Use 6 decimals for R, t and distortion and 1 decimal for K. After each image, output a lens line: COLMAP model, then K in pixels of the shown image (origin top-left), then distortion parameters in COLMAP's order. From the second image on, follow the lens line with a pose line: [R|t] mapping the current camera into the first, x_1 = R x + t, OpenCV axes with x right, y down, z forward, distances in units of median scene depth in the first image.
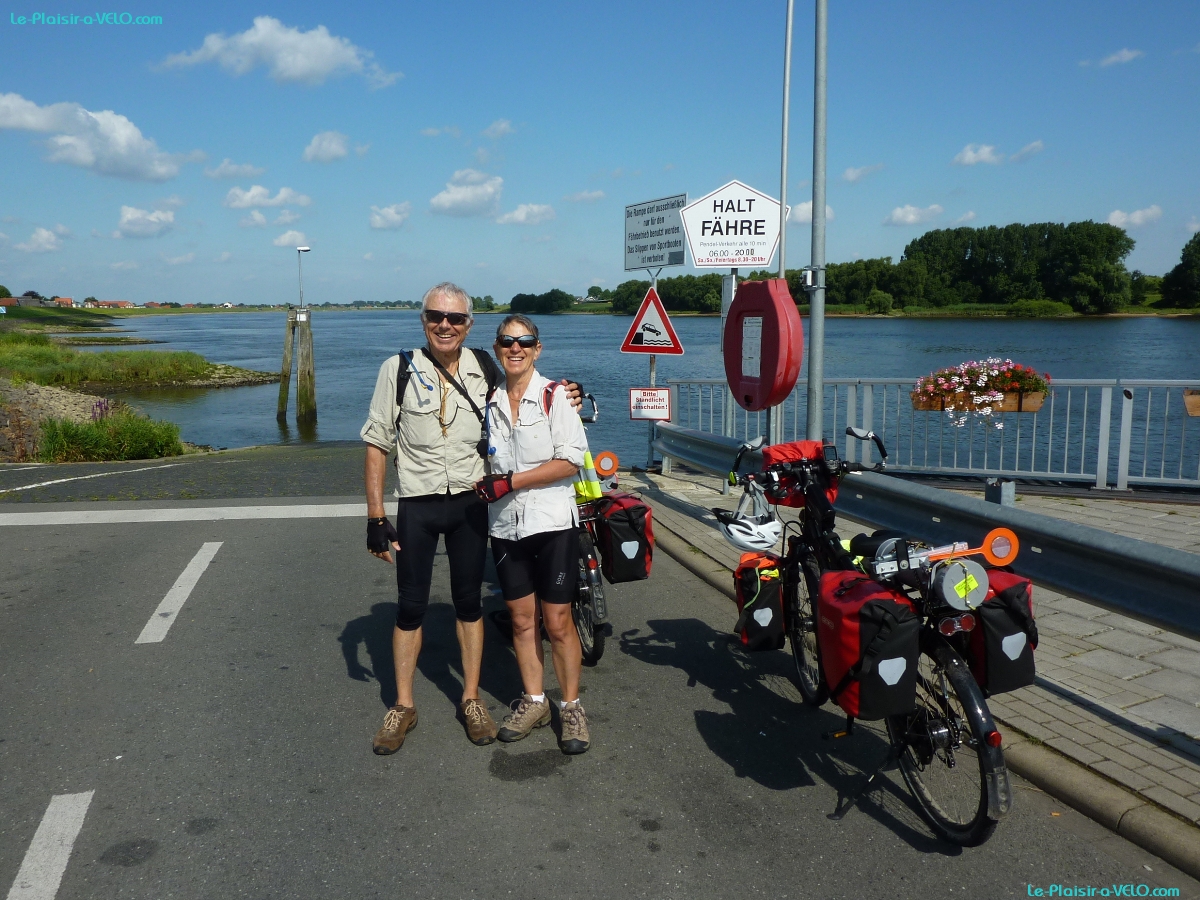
lens RADIAL K [[927.4, 0, 600.0], [0, 927.4, 450.0], [0, 0, 1]] dist [0.003214, -0.056427]
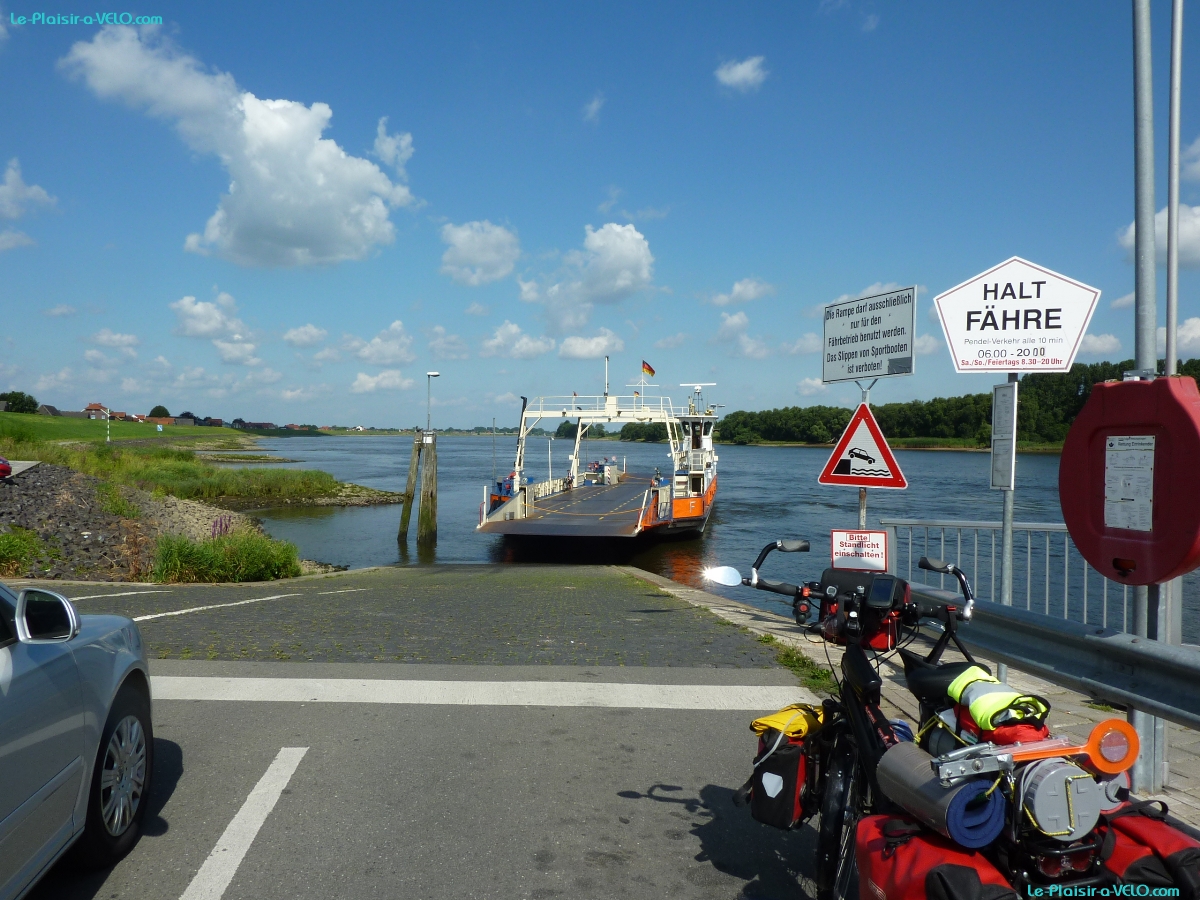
lens RADIAL K [[881.7, 0, 600.0], [0, 881.7, 450.0], [0, 0, 1]] dist [0.003828, -0.001093]
pose [[0.993362, 0.019214, -0.113417, -0.074680], [-0.034552, 0.990262, -0.134863, -0.023301], [0.109721, 0.137887, 0.984352, 0.214080]]
